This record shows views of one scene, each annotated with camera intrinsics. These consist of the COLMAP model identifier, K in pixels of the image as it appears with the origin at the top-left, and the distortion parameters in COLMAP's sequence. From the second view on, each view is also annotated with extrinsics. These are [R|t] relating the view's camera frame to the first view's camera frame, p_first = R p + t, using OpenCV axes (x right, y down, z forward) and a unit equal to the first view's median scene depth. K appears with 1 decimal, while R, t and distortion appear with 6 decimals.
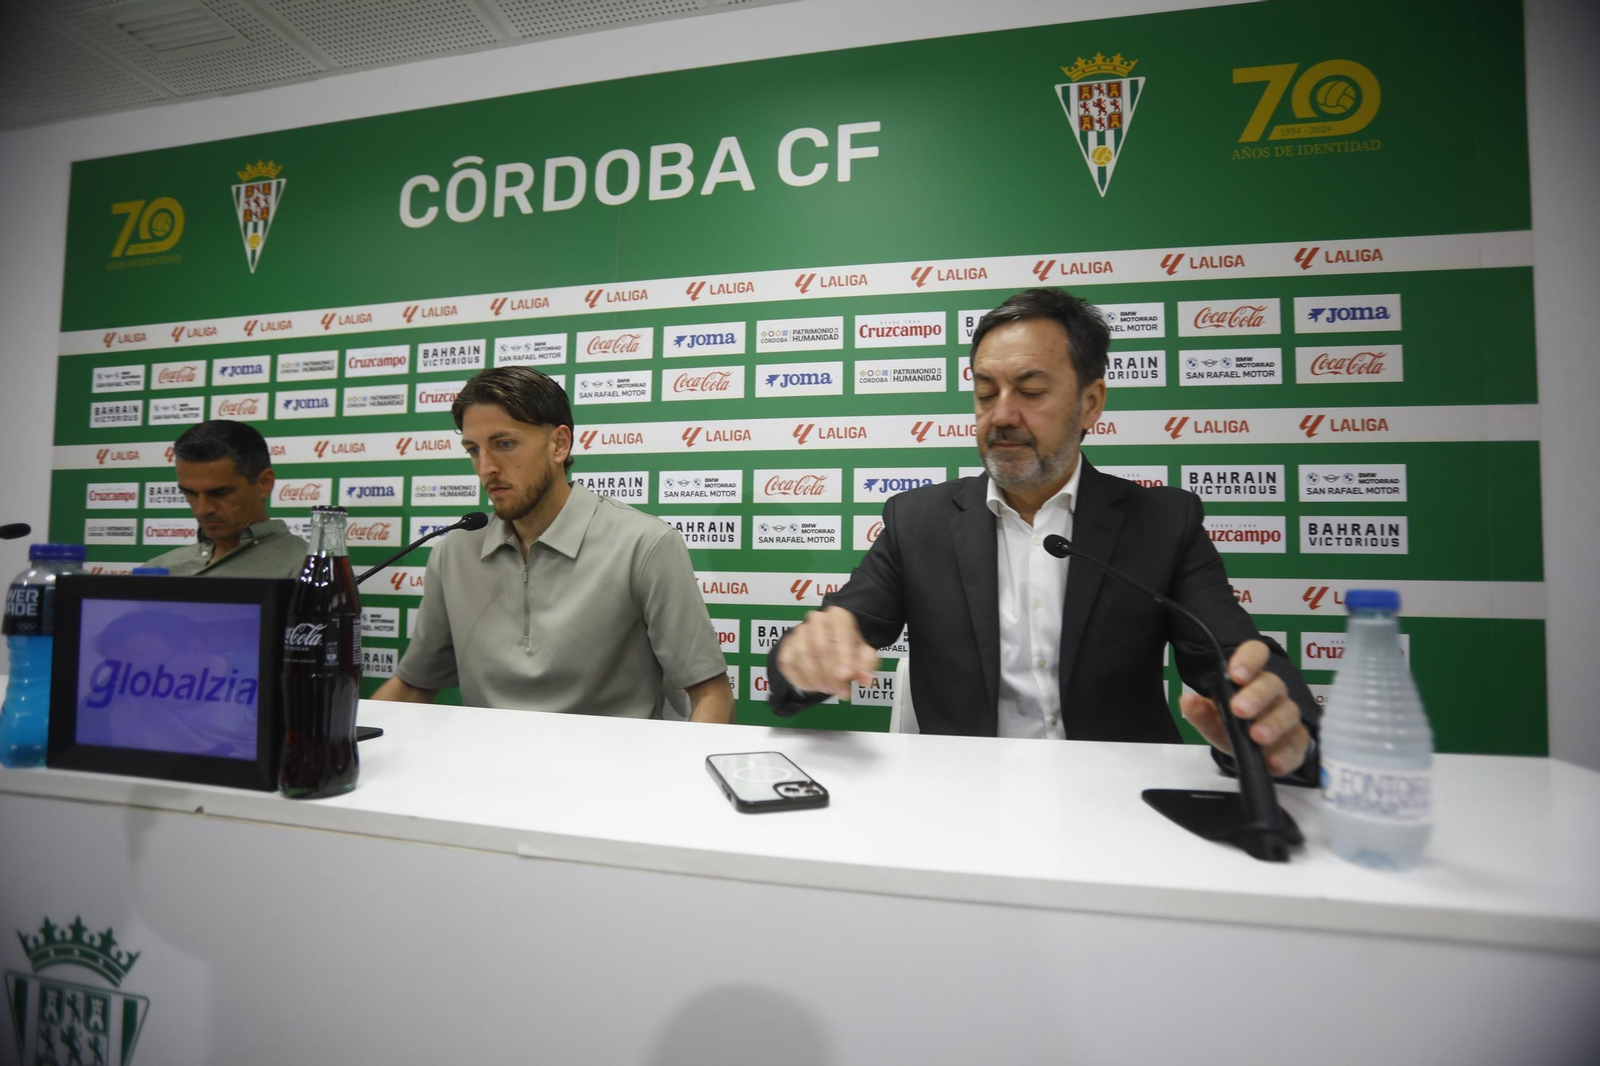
lens RADIAL K [[723.0, 0, 797.5], [0, 723.0, 538.3], [0, 0, 1]] dist [-0.071054, 0.025395]
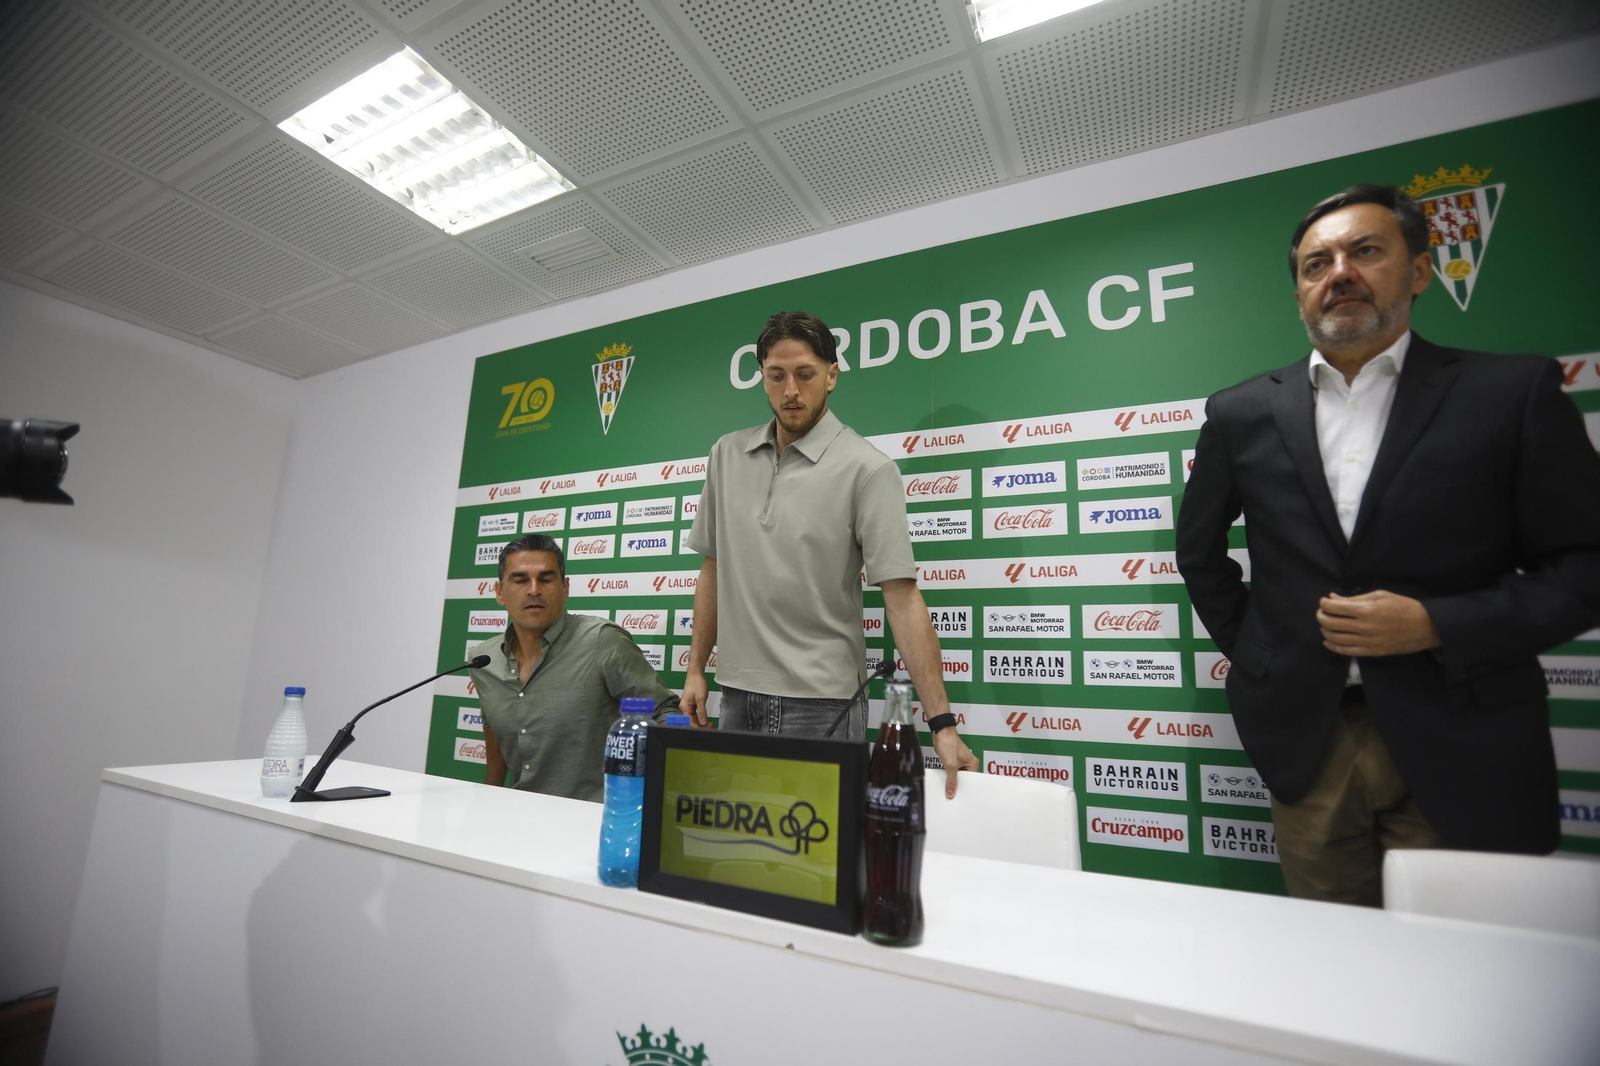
lens RADIAL K [[723.0, 0, 794.6], [0, 723.0, 538.6], [0, 0, 1]] dist [-0.071054, 0.025395]
pose [[0.962984, -0.027113, -0.268190, -0.176228], [-0.013504, 0.988827, -0.148458, -0.032982], [0.269218, 0.146584, 0.951858, -0.067808]]
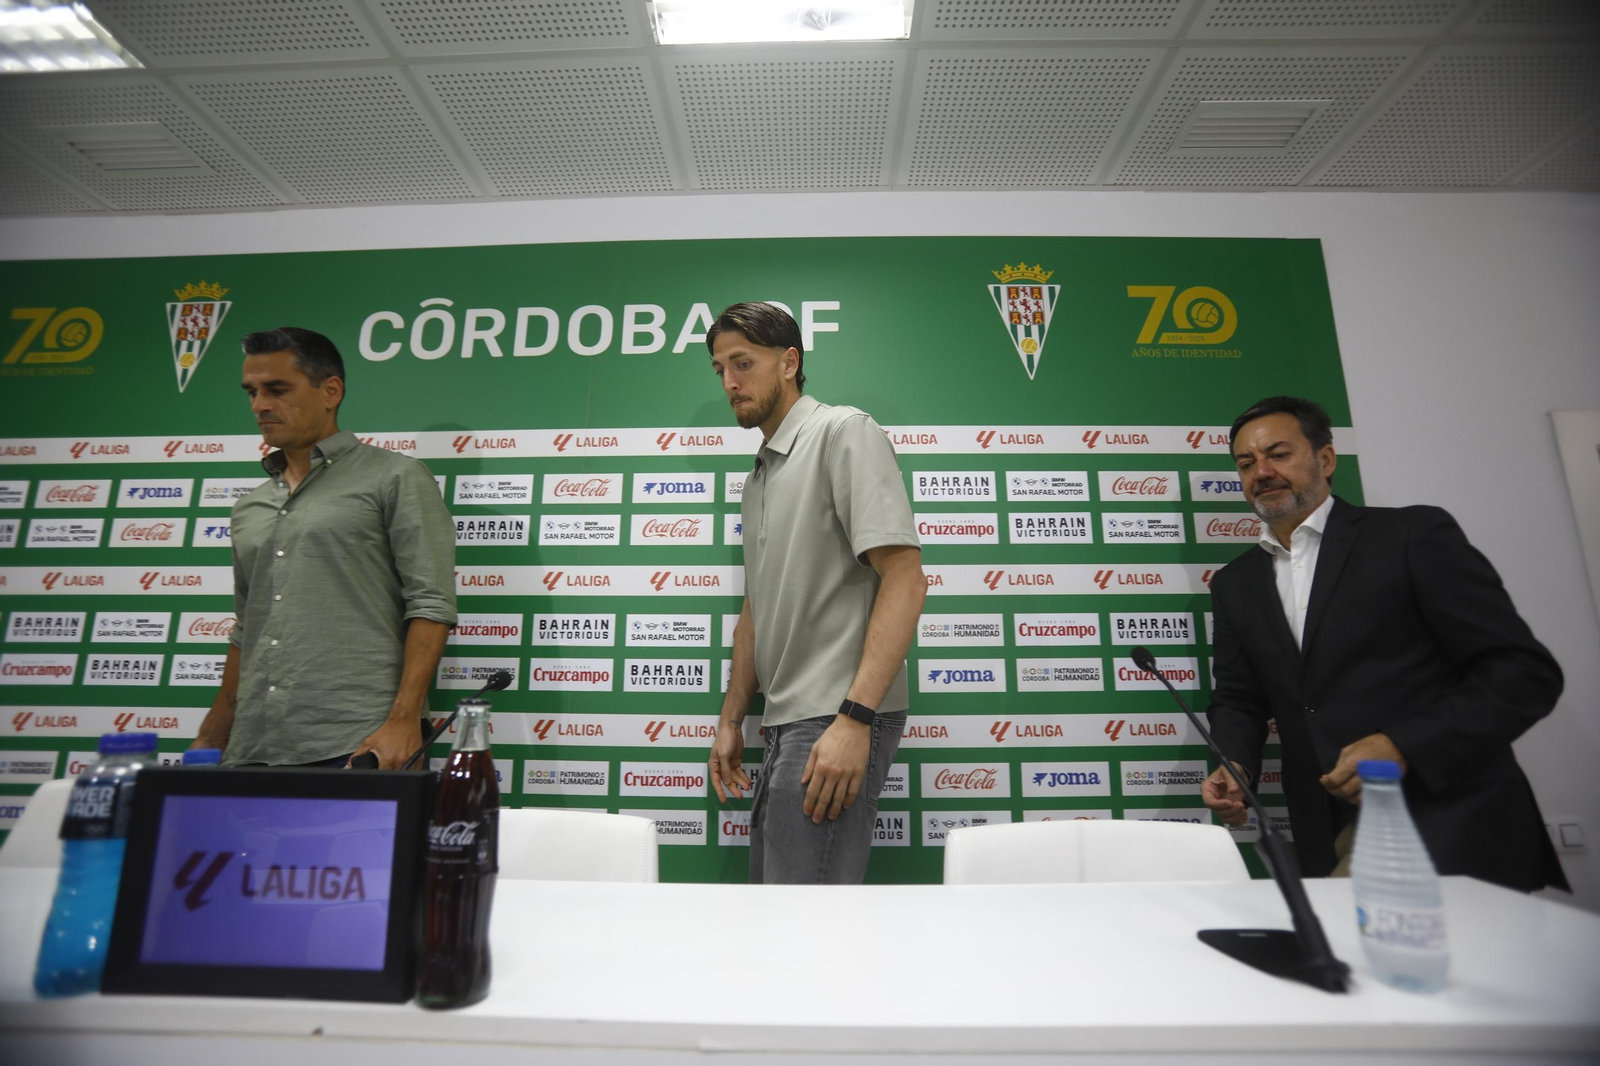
lens RADIAL K [[723.0, 0, 794.8], [0, 723.0, 539.1], [0, 0, 1]] dist [-0.071054, 0.025395]
pose [[0.985381, 0.023183, 0.168778, -0.135066], [0.003648, 0.987599, -0.156953, -0.038289], [-0.170323, 0.155275, 0.973077, -0.038882]]
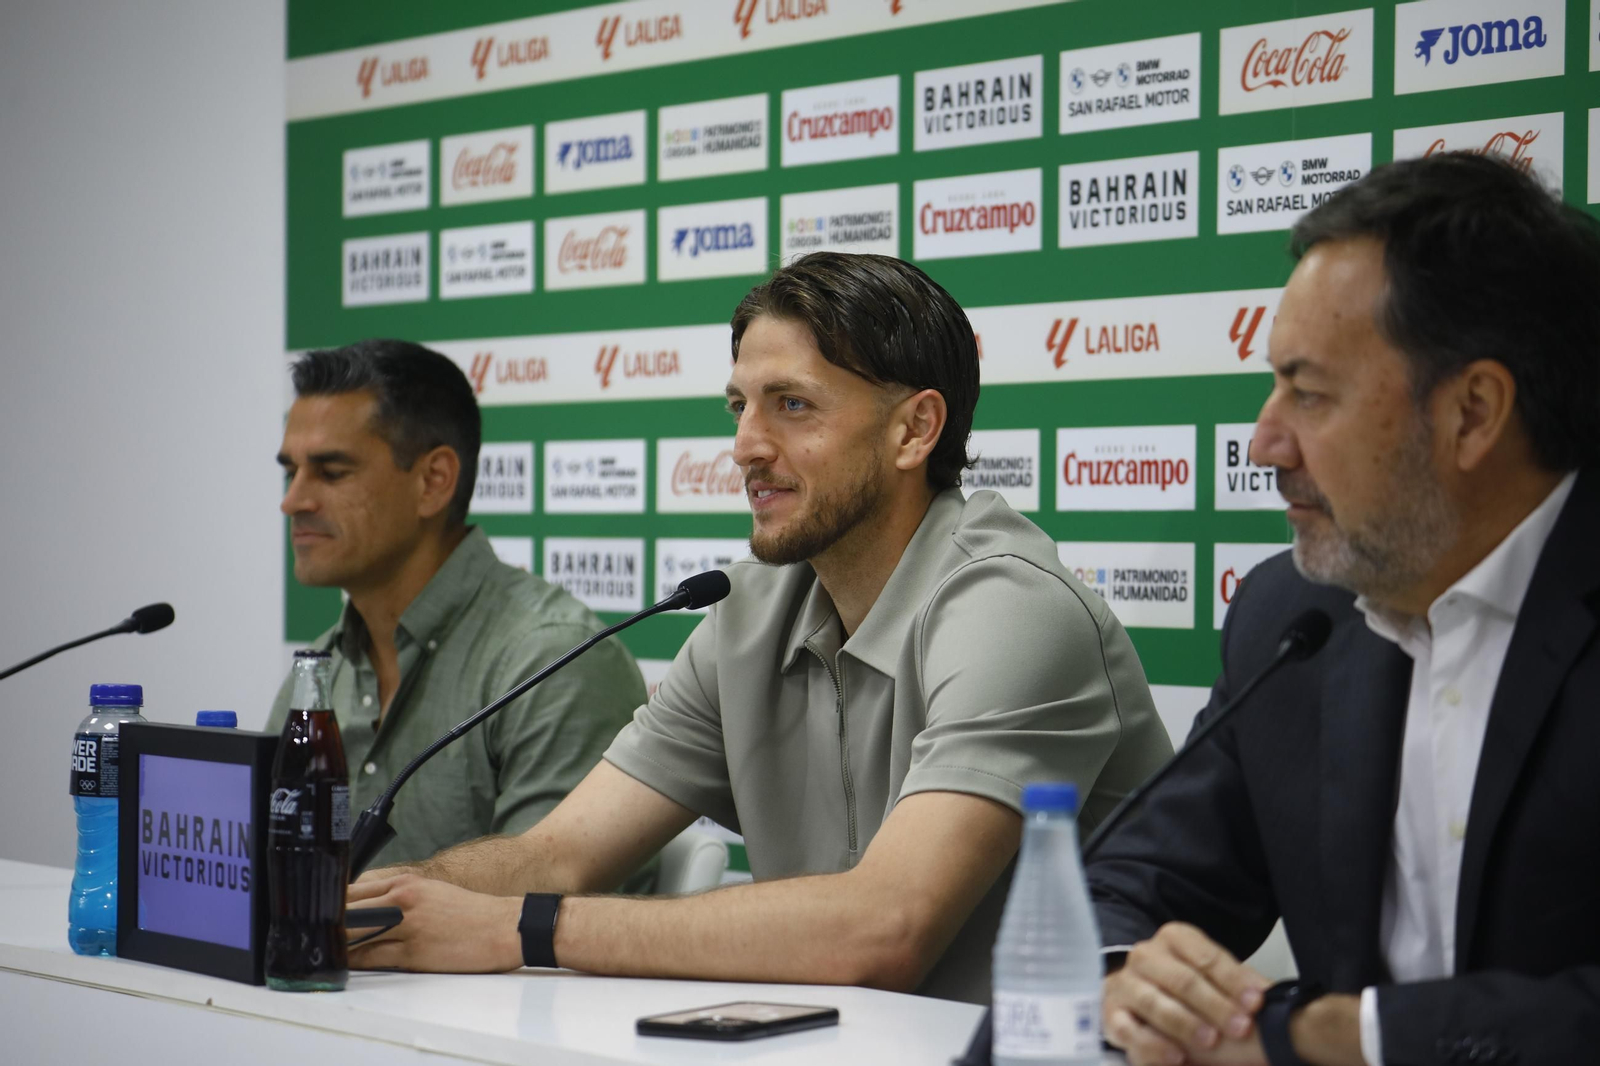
lens RADIAL K [[4506.1, 0, 740.9], [0, 4506.1, 555.5], [0, 0, 1]] dist [0.280802, 0.000000]
pose [[0.704910, -0.002813, -0.709291, 1.202986], [0.030351, 0.999196, 0.026200, -0.097233], [0.708647, -0.039996, 0.704429, -0.828929]]
